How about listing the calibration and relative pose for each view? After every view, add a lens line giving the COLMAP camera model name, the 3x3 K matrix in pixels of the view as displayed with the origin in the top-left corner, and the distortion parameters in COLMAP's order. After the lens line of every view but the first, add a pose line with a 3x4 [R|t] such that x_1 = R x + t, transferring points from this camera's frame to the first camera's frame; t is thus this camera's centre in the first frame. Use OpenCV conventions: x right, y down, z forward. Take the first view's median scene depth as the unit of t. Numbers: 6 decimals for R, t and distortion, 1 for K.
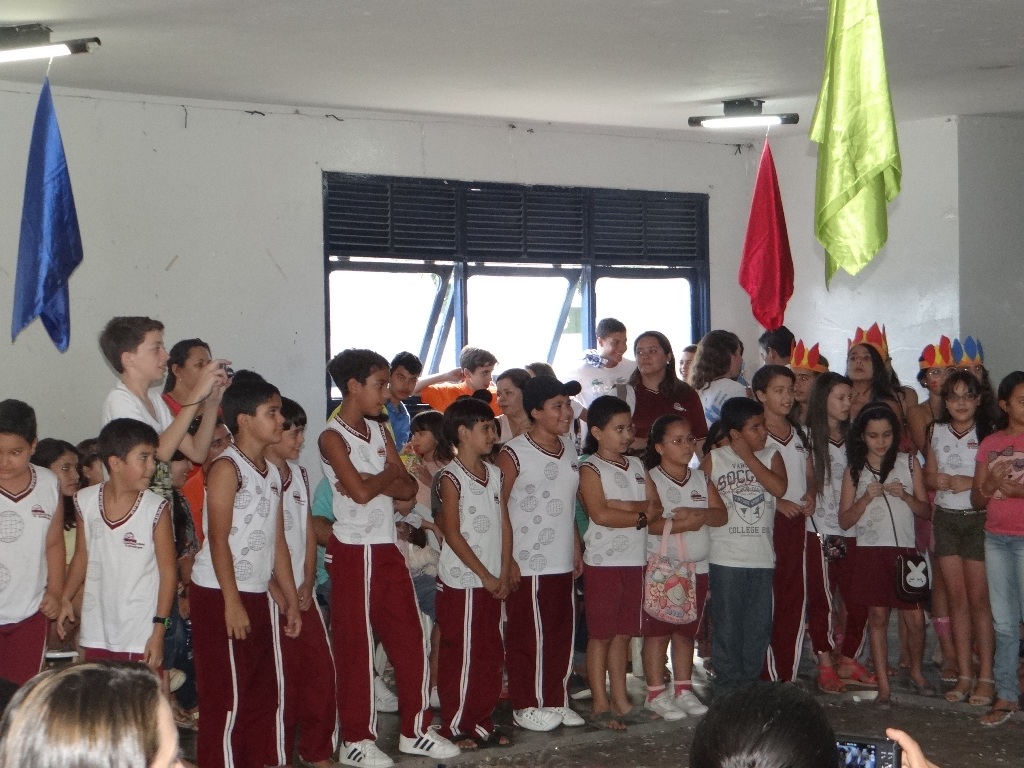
lens RADIAL K [[2079.1, 0, 511.9], [0, 2079.1, 383.7], [0, 0, 1]] dist [0.022907, 0.112884]
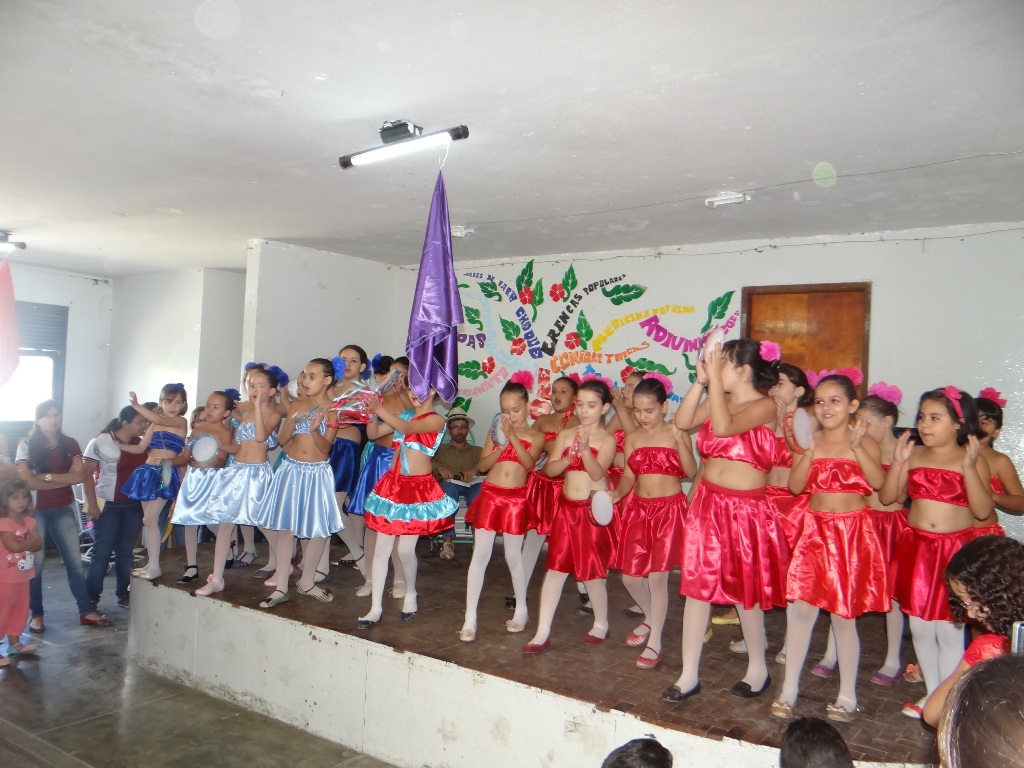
lens RADIAL K [[812.6, 0, 508.0], [0, 812.6, 382.9], [0, 0, 1]] dist [0.009157, 0.005610]
pose [[0.958746, 0.056818, 0.278528, 0.269806], [-0.044352, 0.997720, -0.050861, -0.015206], [-0.280782, 0.036409, 0.959081, 0.312711]]
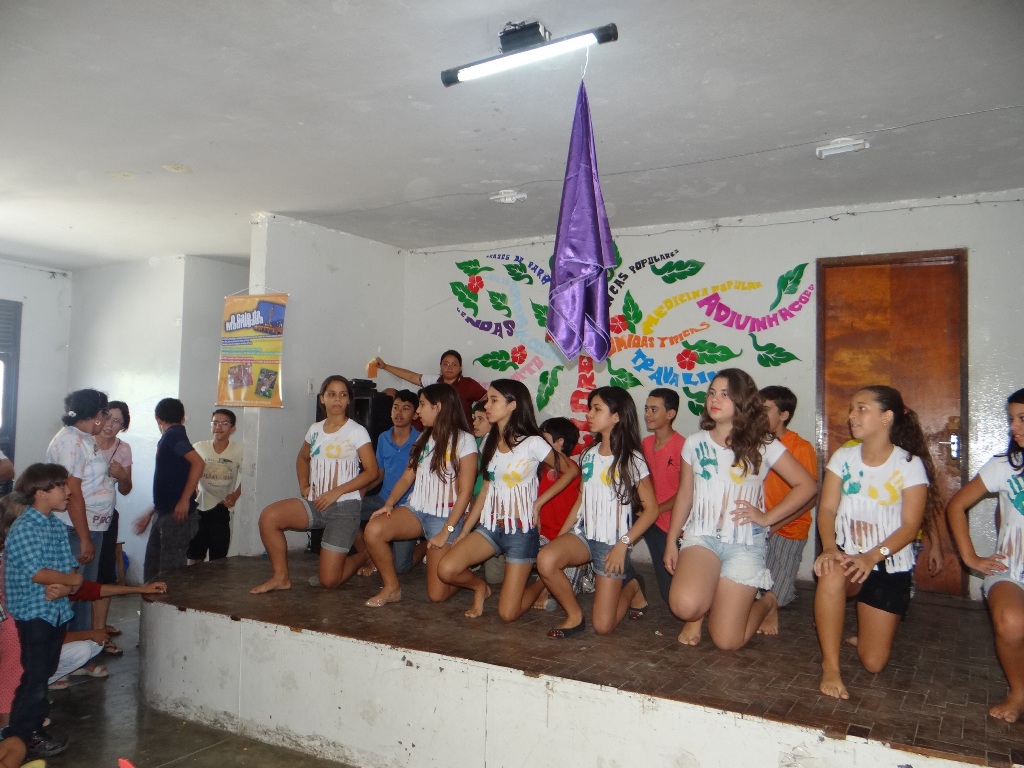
lens RADIAL K [[812.6, 0, 508.0], [0, 812.6, 382.9], [0, 0, 1]] dist [0.009157, 0.005610]
pose [[0.932117, 0.046763, 0.359125, 0.223314], [-0.020544, 0.996859, -0.076482, 0.001570], [-0.361574, 0.063912, 0.930150, 0.385438]]
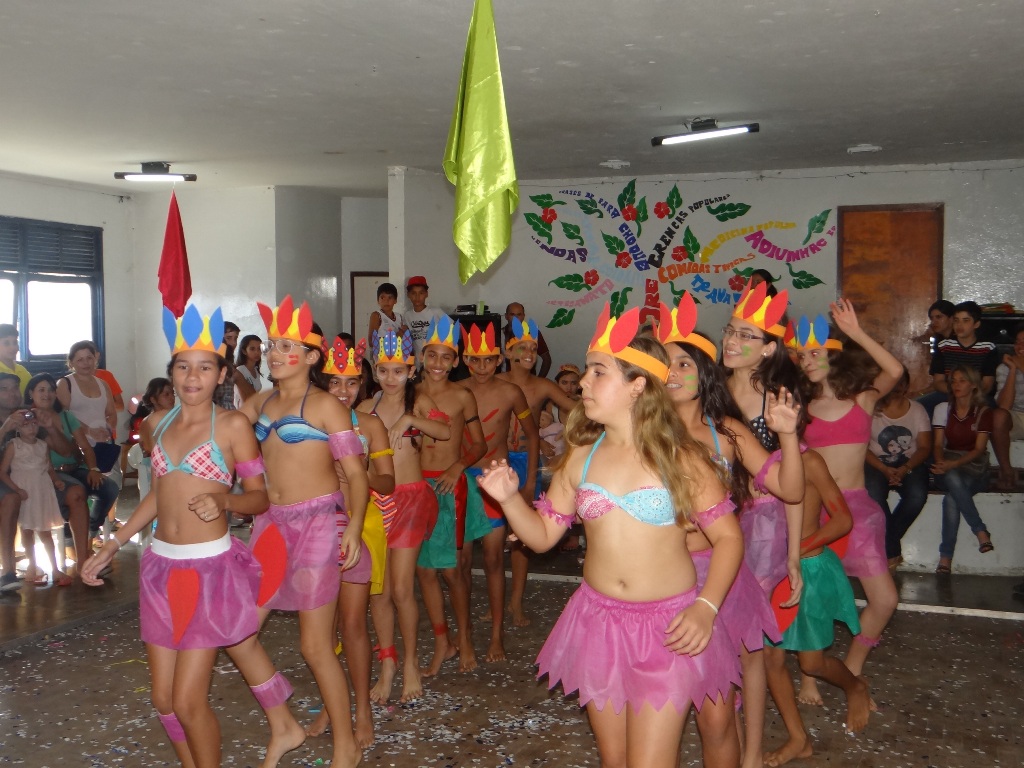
lens RADIAL K [[1189.8, 0, 513.5], [0, 1189.8, 379.0], [0, 0, 1]] dist [0.050643, -0.022979]
pose [[0.867995, -0.014442, 0.496363, -0.083912], [0.005115, 0.999784, 0.020143, 0.002095], [-0.496547, -0.014945, 0.867881, 0.110547]]
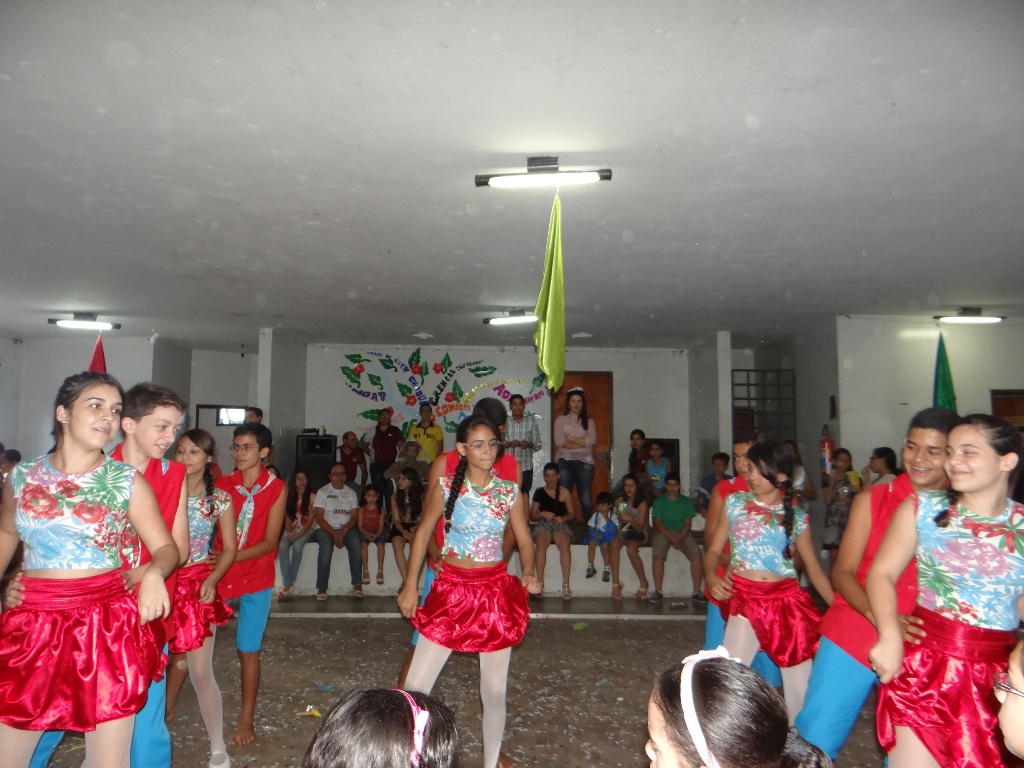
lens RADIAL K [[814.4, 0, 507.5], [0, 814.4, 385.1], [0, 0, 1]] dist [0.008490, 0.013150]
pose [[0.633296, 0.083103, 0.769435, -0.197798], [0.006700, 0.993592, -0.112827, 0.017056], [-0.773881, 0.076609, 0.628681, 0.192463]]
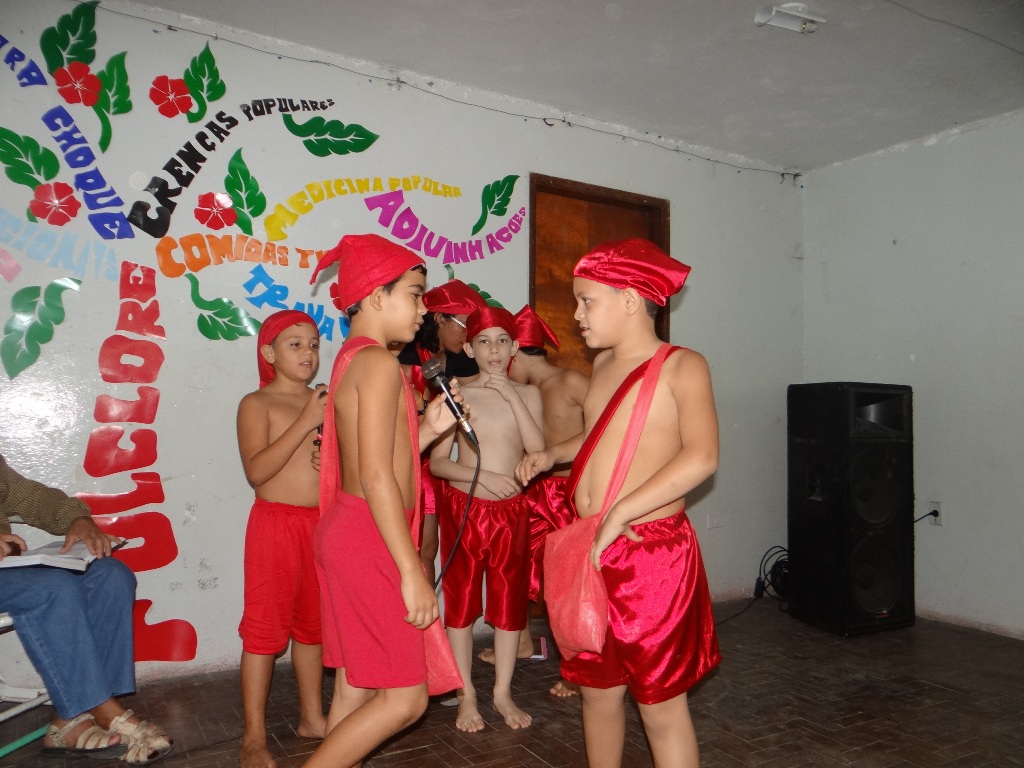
lens RADIAL K [[820.3, 0, 510.1], [0, 820.3, 376.4], [0, 0, 1]] dist [0.002543, -0.007104]
pose [[0.145811, 0.043818, 0.988342, 0.226011], [0.002423, 0.999000, -0.044648, -0.010174], [-0.989309, 0.008905, 0.145559, 0.685571]]
